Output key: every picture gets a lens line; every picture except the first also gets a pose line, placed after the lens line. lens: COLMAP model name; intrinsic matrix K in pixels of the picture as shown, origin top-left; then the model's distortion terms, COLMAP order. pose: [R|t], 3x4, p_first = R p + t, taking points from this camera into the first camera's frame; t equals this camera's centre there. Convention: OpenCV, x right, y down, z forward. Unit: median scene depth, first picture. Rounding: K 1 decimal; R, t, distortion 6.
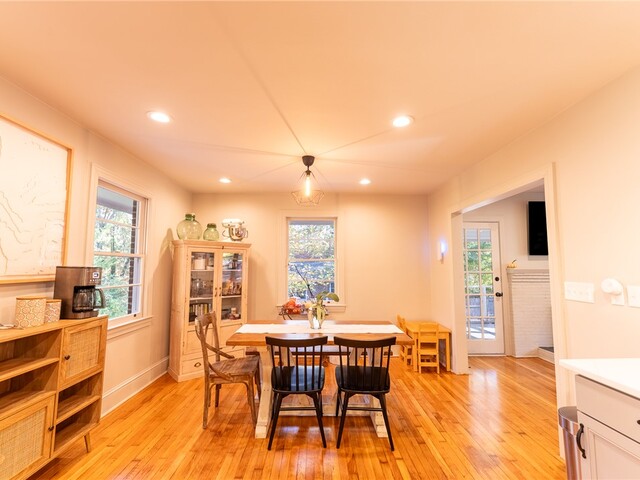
lens RADIAL K [[288.9, 0, 320.6], [0, 288.9, 244.1], [0, 0, 1]] dist [0.001226, -0.001356]
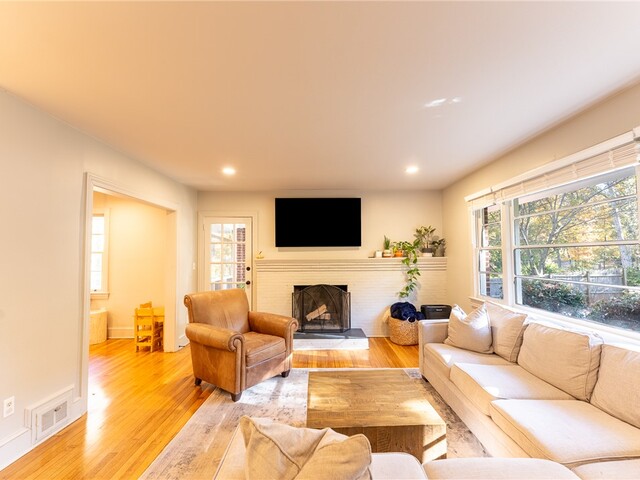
lens RADIAL K [[288.9, 0, 322.2], [0, 288.9, 245.3], [0, 0, 1]] dist [0.001226, -0.001356]
pose [[0.999942, -0.008002, -0.007181, 1.074133], [0.008278, 0.999191, 0.039363, -0.012157], [0.006861, -0.039421, 0.999199, -0.120854]]
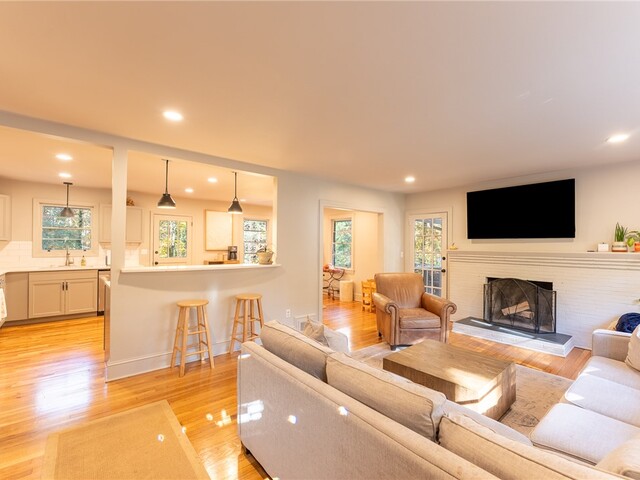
lens RADIAL K [[288.9, 0, 321.6], [0, 288.9, 244.1], [0, 0, 1]] dist [0.001226, -0.001356]
pose [[0.632085, 0.000861, -0.774898, 1.479111], [0.052501, 0.997654, 0.043934, -0.027549], [0.773118, -0.068453, 0.630557, -0.225294]]
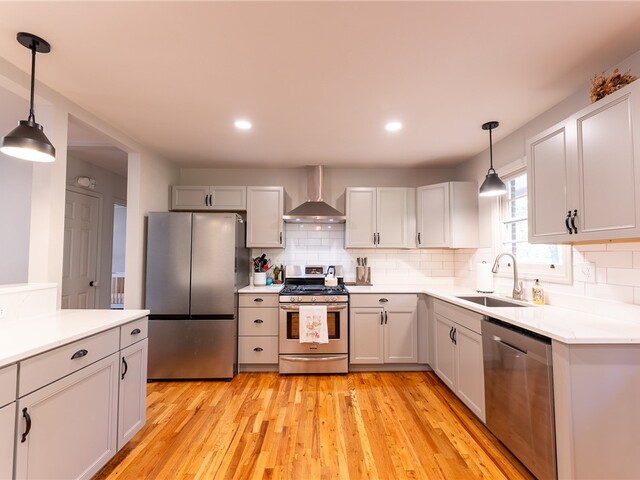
lens RADIAL K [[288.9, 0, 321.0], [0, 288.9, 244.0], [0, 0, 1]] dist [0.001226, -0.001356]
pose [[-0.999917, -0.005043, 0.011867, -0.031060], [-0.006417, 0.992906, -0.118731, 0.036542], [-0.011184, -0.118797, -0.992856, 0.384093]]
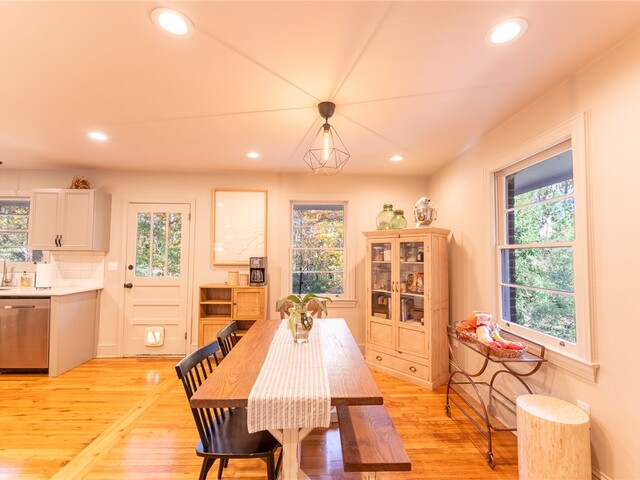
lens RADIAL K [[288.9, 0, 321.7], [0, 288.9, 245.0], [0, 0, 1]] dist [0.001226, -0.001356]
pose [[0.015055, -0.042365, -0.998989, 0.527574], [0.071576, 0.996585, -0.041185, 0.059310], [0.997322, -0.070884, 0.018036, 0.766658]]
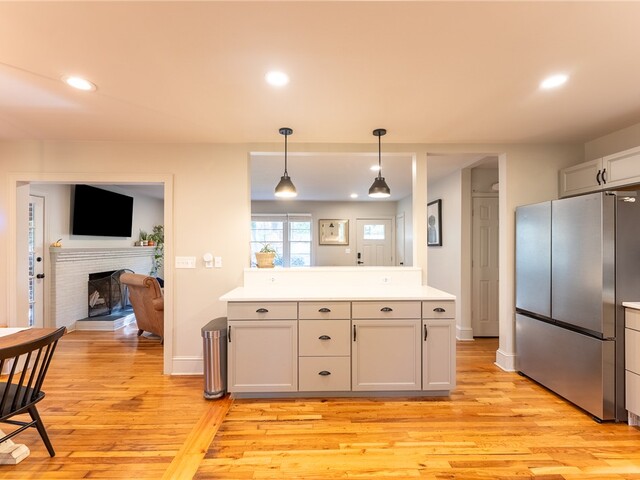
lens RADIAL K [[288.9, 0, 322.4], [0, 288.9, 243.7], [0, 0, 1]] dist [0.001226, -0.001356]
pose [[-0.002576, 0.003878, 0.999989, -0.361438], [-0.079379, 0.996836, -0.004070, 0.004991], [-0.996841, -0.079389, -0.002260, 0.135351]]
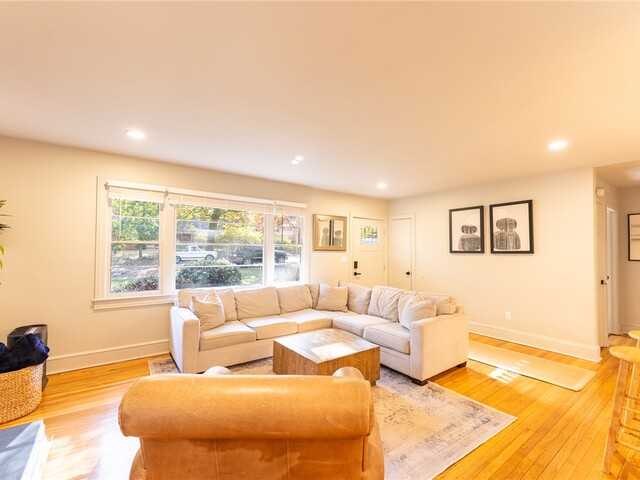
lens RADIAL K [[288.9, 0, 318.7], [0, 288.9, 244.5], [0, 0, 1]] dist [0.001226, -0.001356]
pose [[-0.573548, 0.011629, 0.819089, 0.487290], [-0.072216, 0.995288, -0.064698, 0.065591], [-0.815983, -0.096258, -0.570006, 0.920992]]
